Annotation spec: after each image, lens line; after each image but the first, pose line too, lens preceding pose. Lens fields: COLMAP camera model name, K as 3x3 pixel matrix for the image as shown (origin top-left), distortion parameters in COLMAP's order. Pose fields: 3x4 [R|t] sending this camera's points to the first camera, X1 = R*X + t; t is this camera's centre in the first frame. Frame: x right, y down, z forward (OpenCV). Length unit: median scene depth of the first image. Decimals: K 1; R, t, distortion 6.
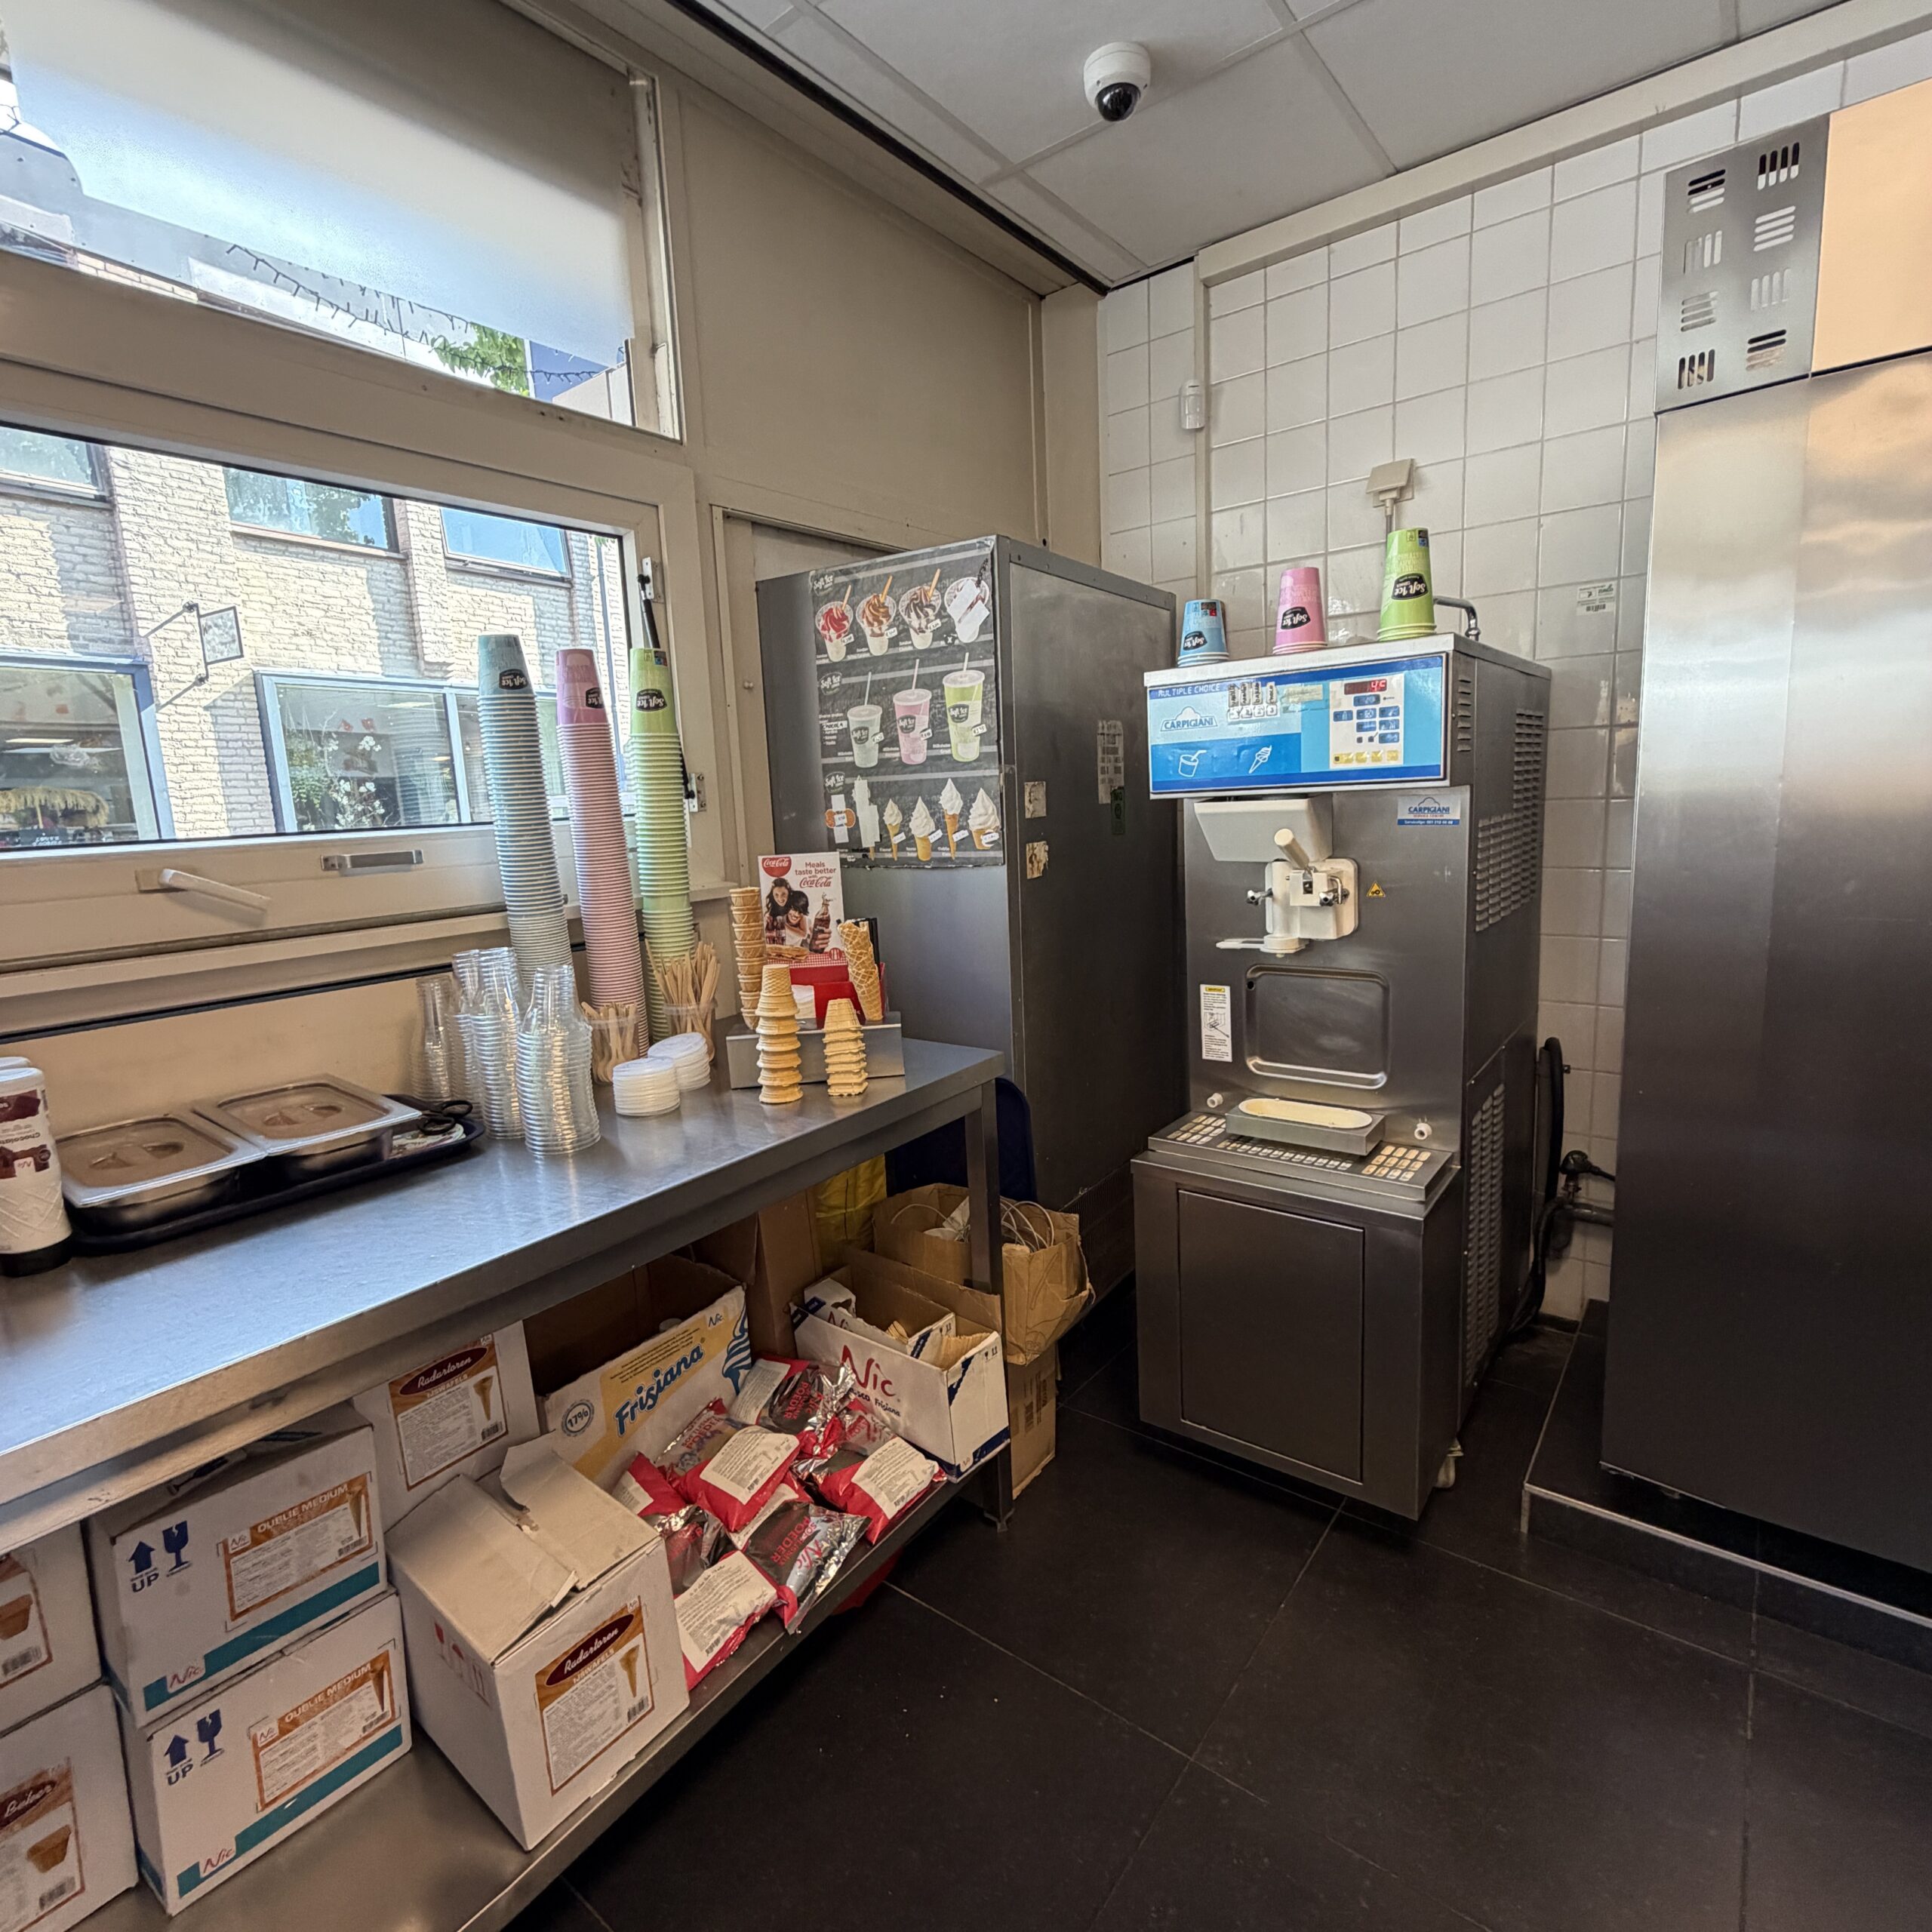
lens RADIAL K [[1027.2, 0, 973.7], [0, 1027.2, 953.4], [0, 0, 1]] dist [0.001365, -0.002076]
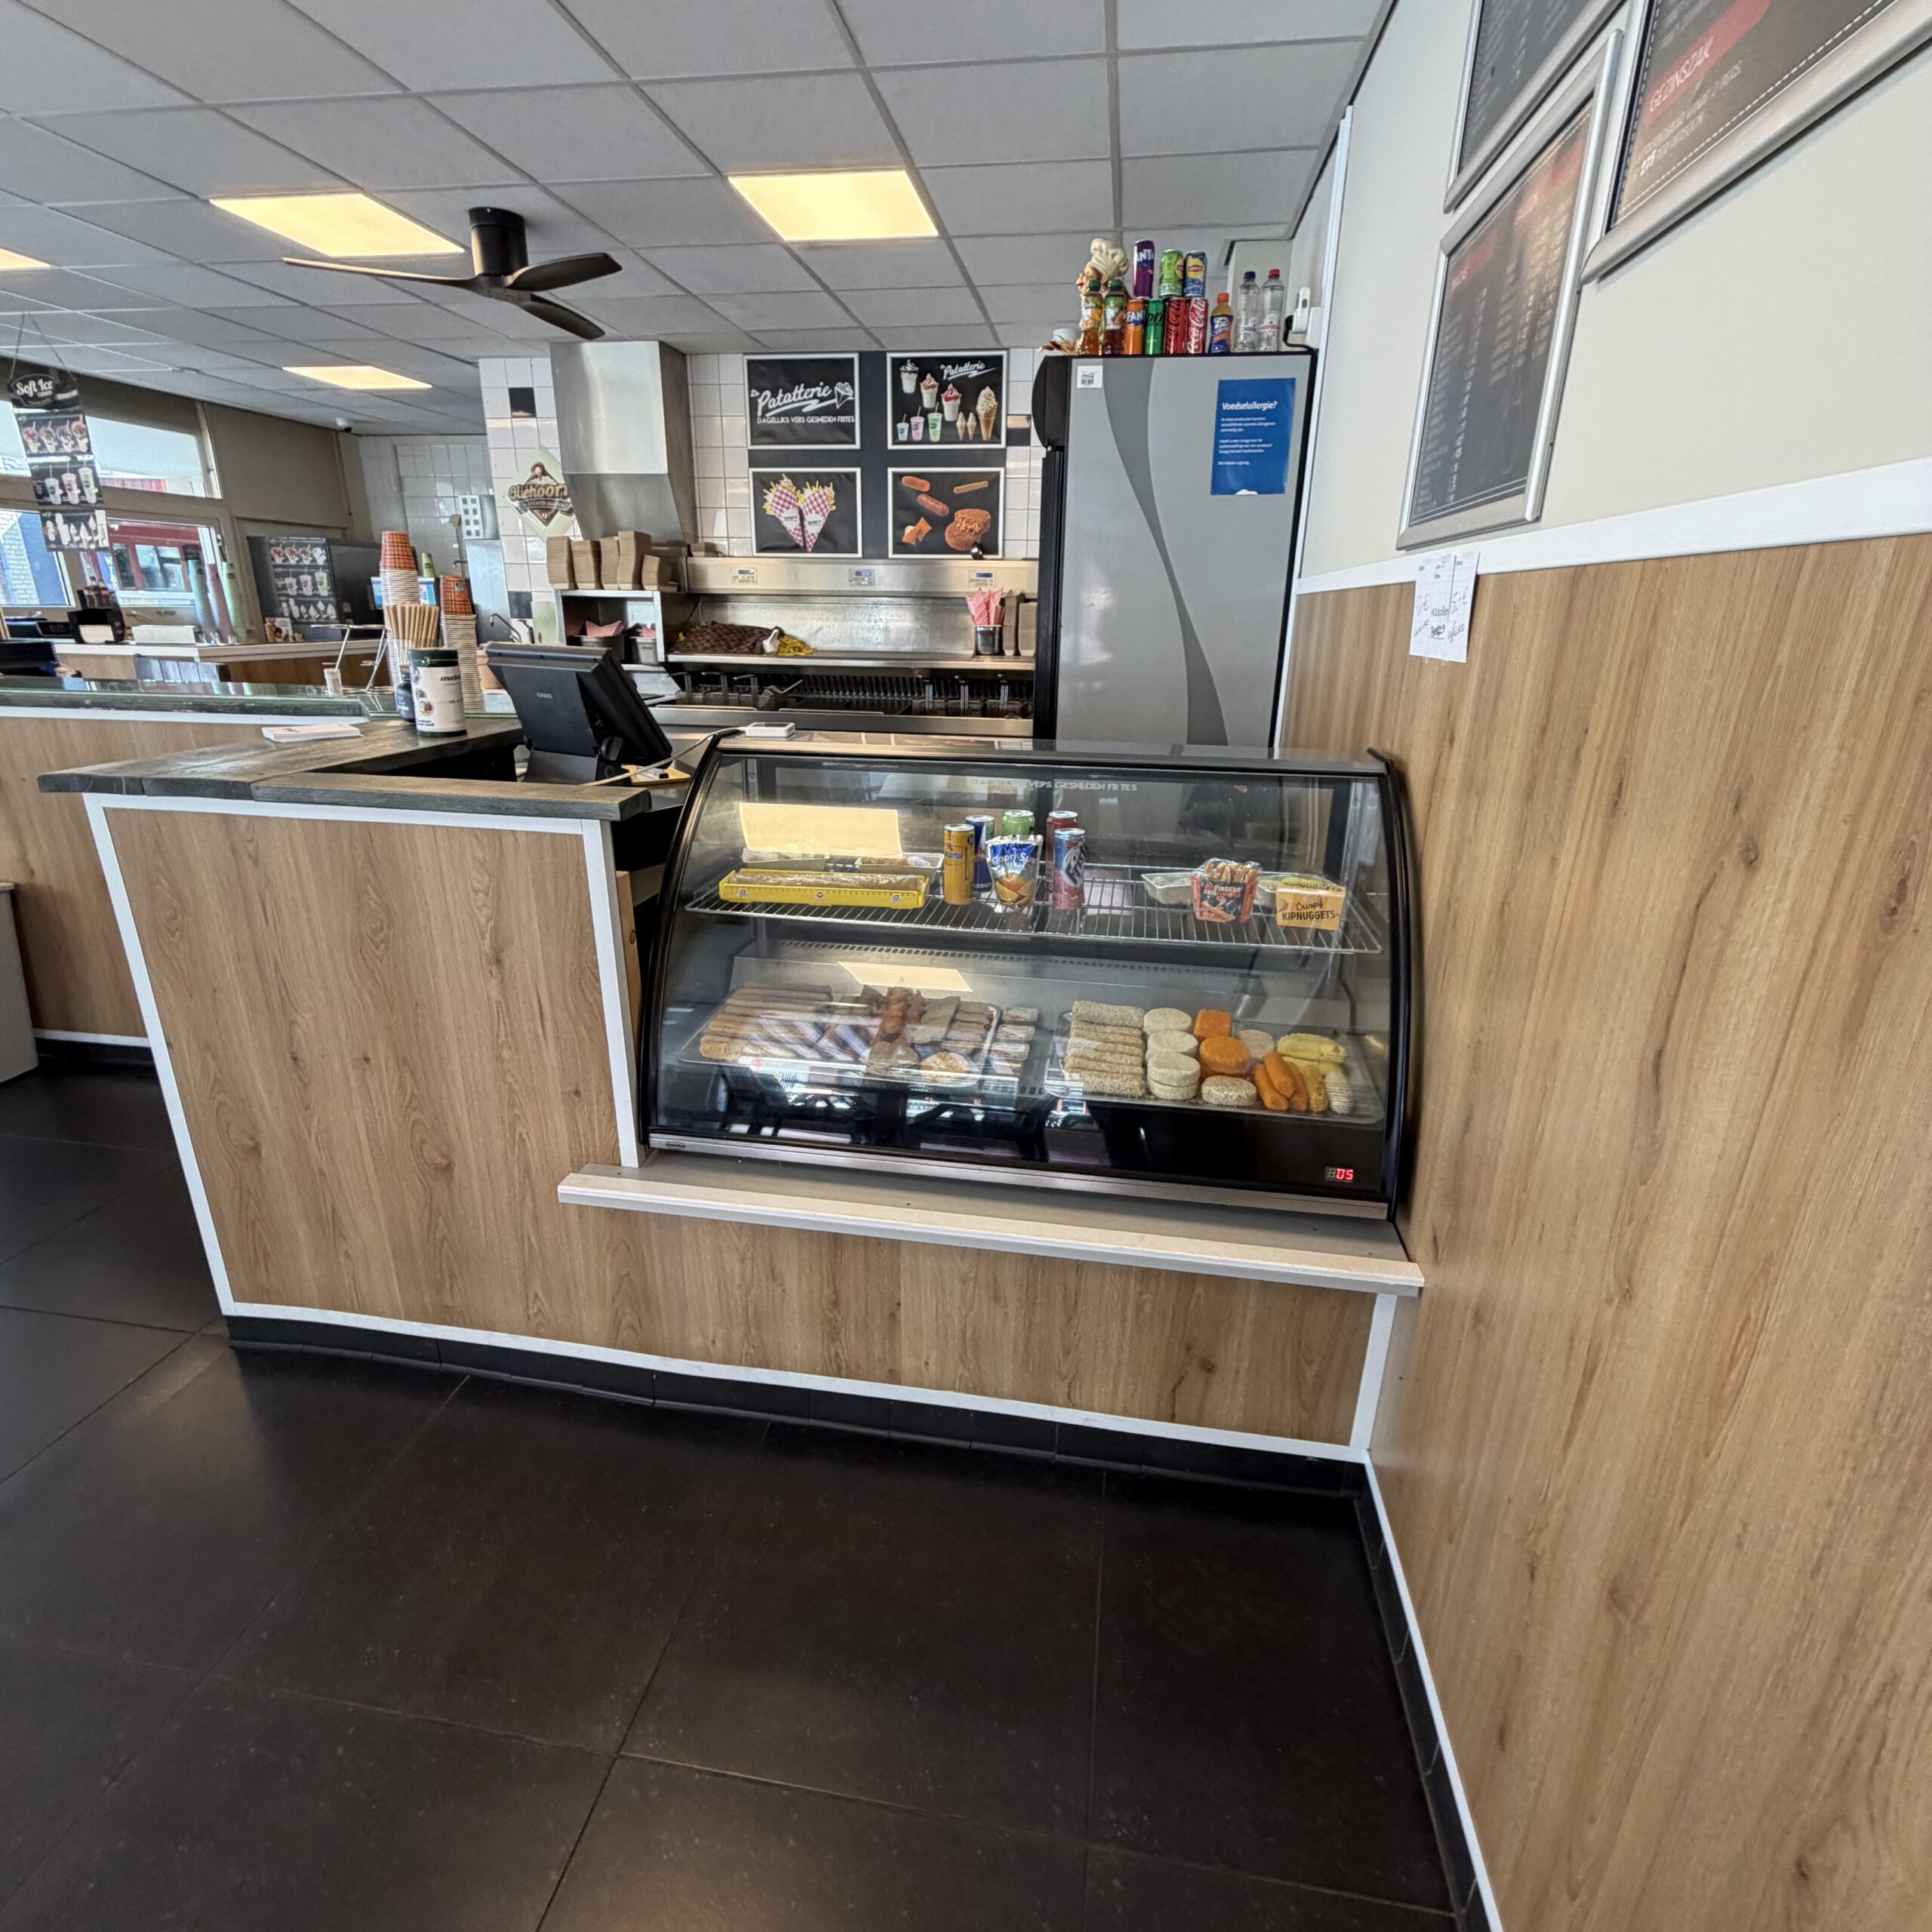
lens RADIAL K [[1027.2, 0, 973.7], [0, 1027.2, 953.4], [0, 0, 1]] dist [0.001365, -0.002076]
pose [[0.874062, -0.098021, 0.475824, 0.157349], [0.019479, 0.985717, 0.167279, 0.539853], [-0.485424, -0.136944, 0.863487, -3.707155]]
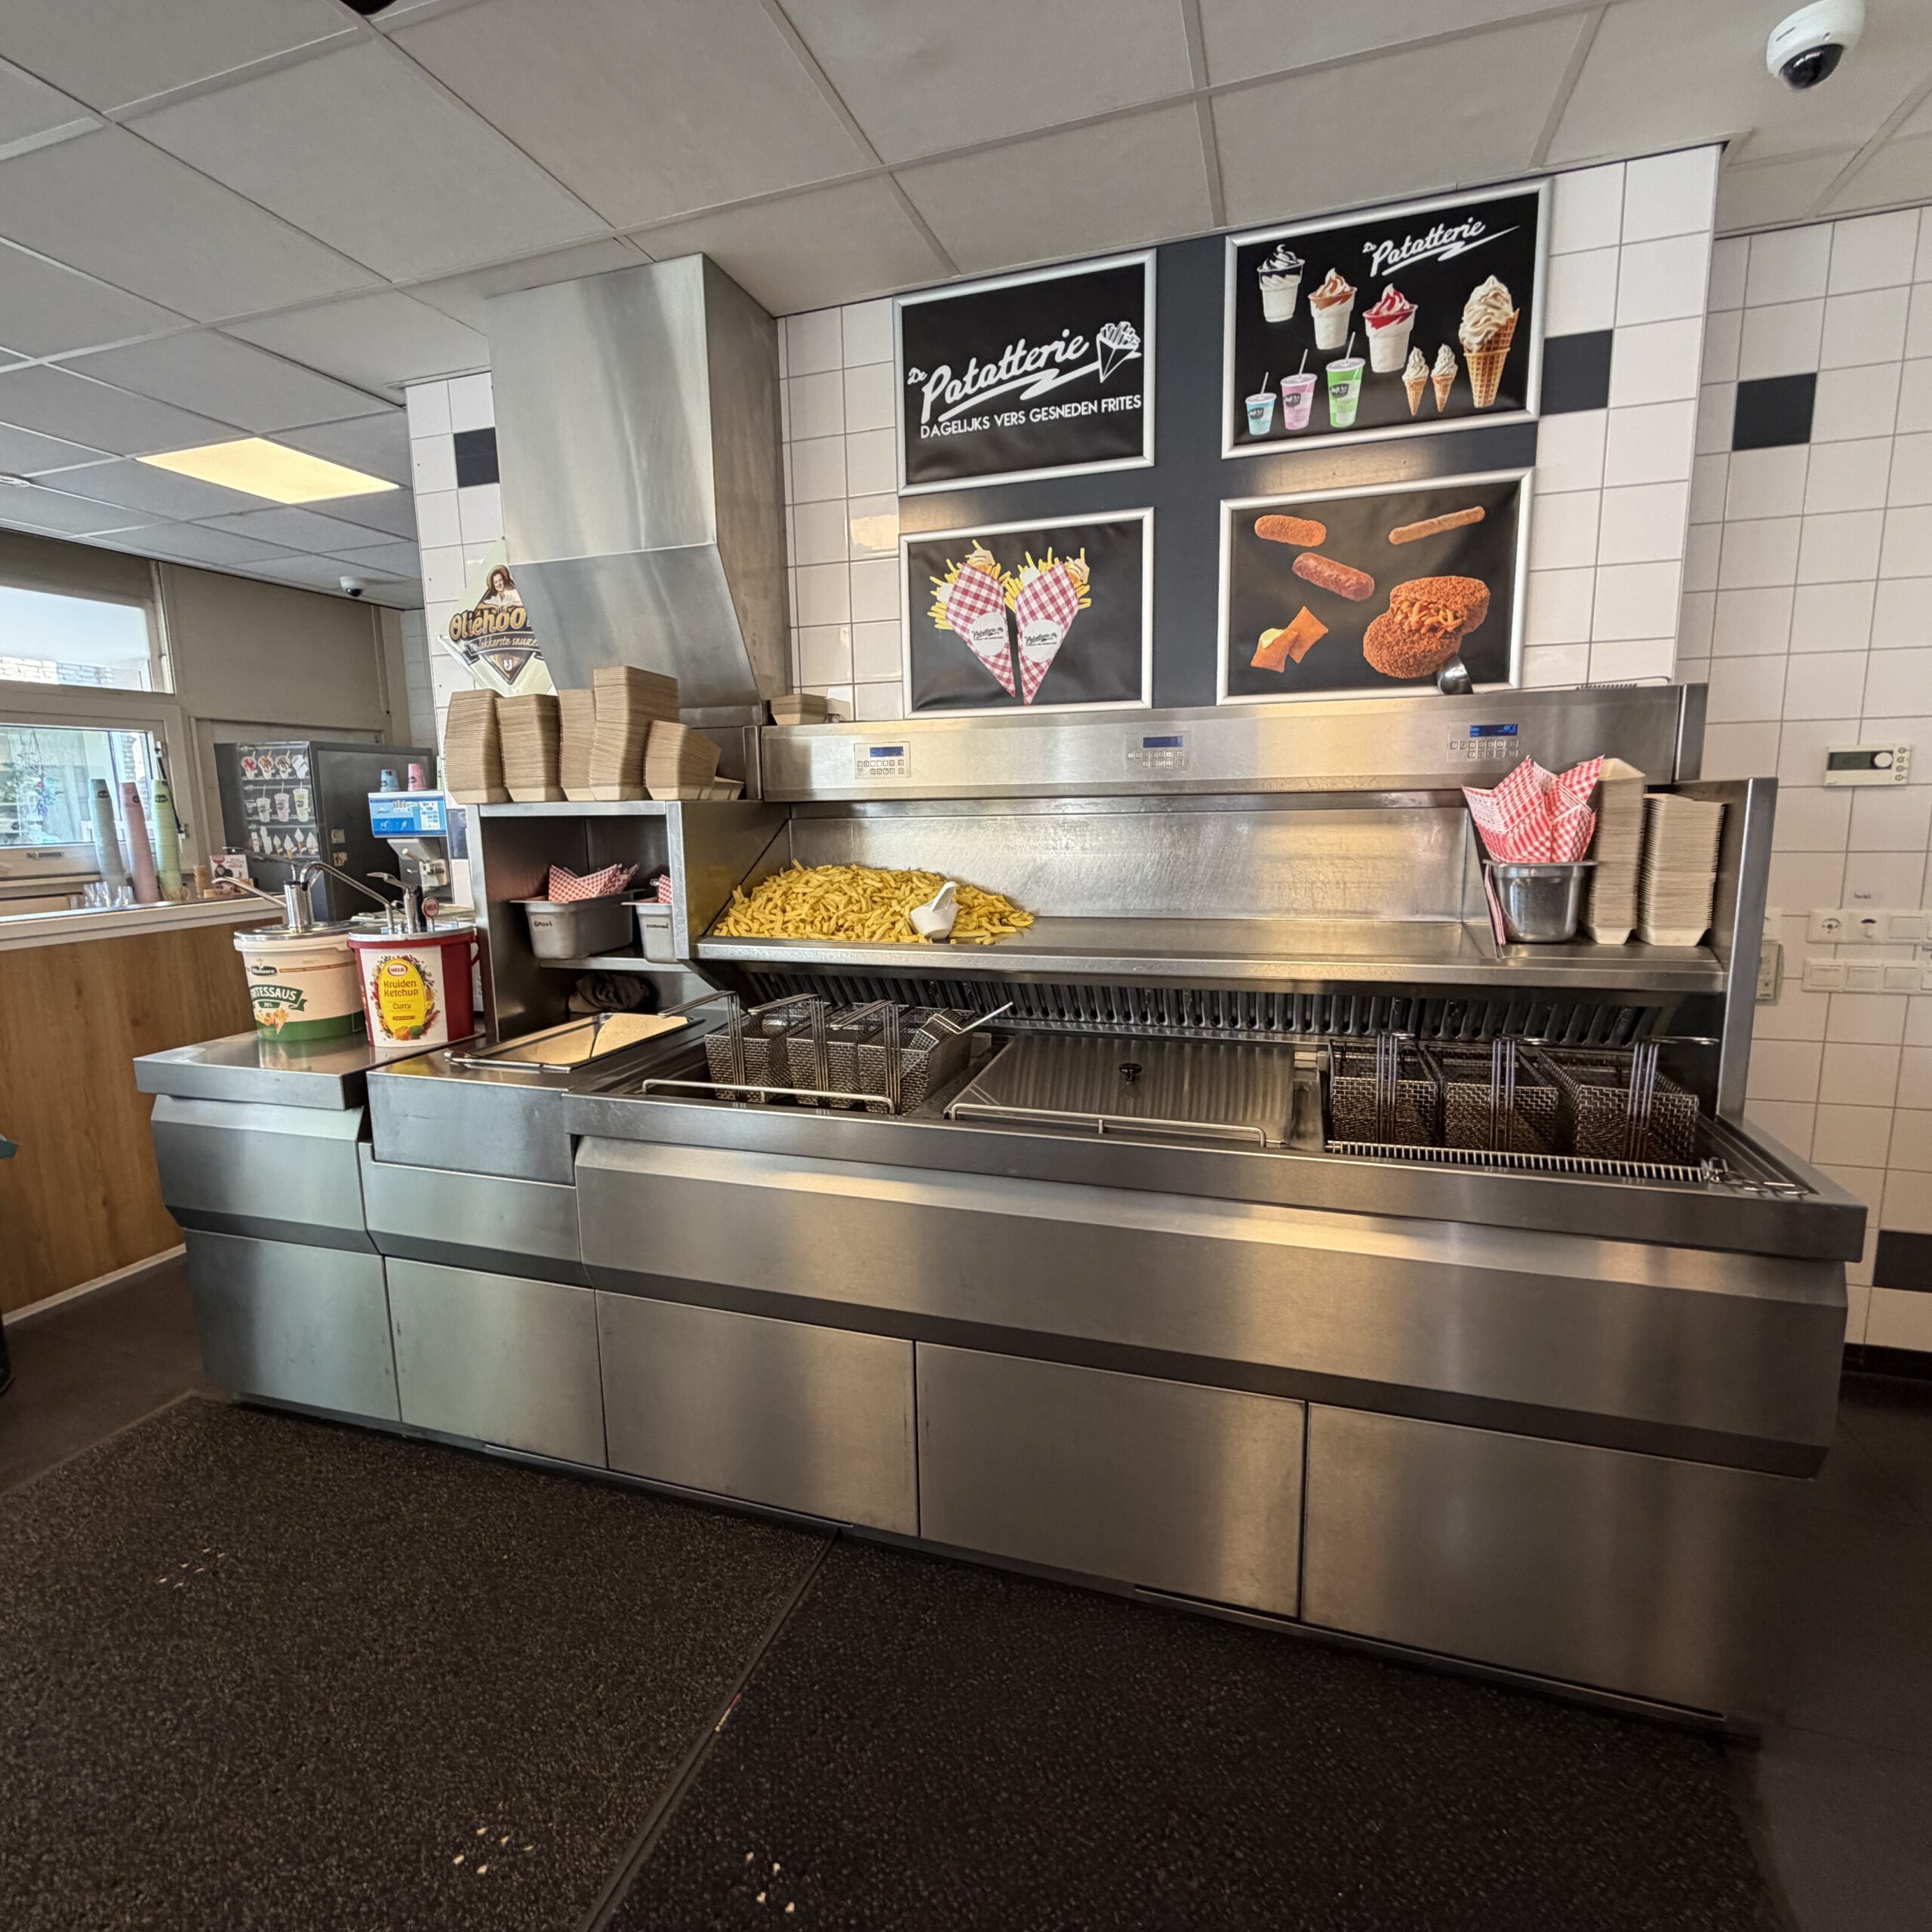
lens RADIAL K [[1027.4, 0, 964.1], [0, 1027.4, 962.4], [0, 0, 1]] dist [-0.001918, -0.000081]
pose [[0.944475, -0.022068, 0.327840, 0.722187], [0.025734, 0.999645, -0.006848, 0.238122], [-0.327573, 0.014905, 0.944708, -2.053016]]
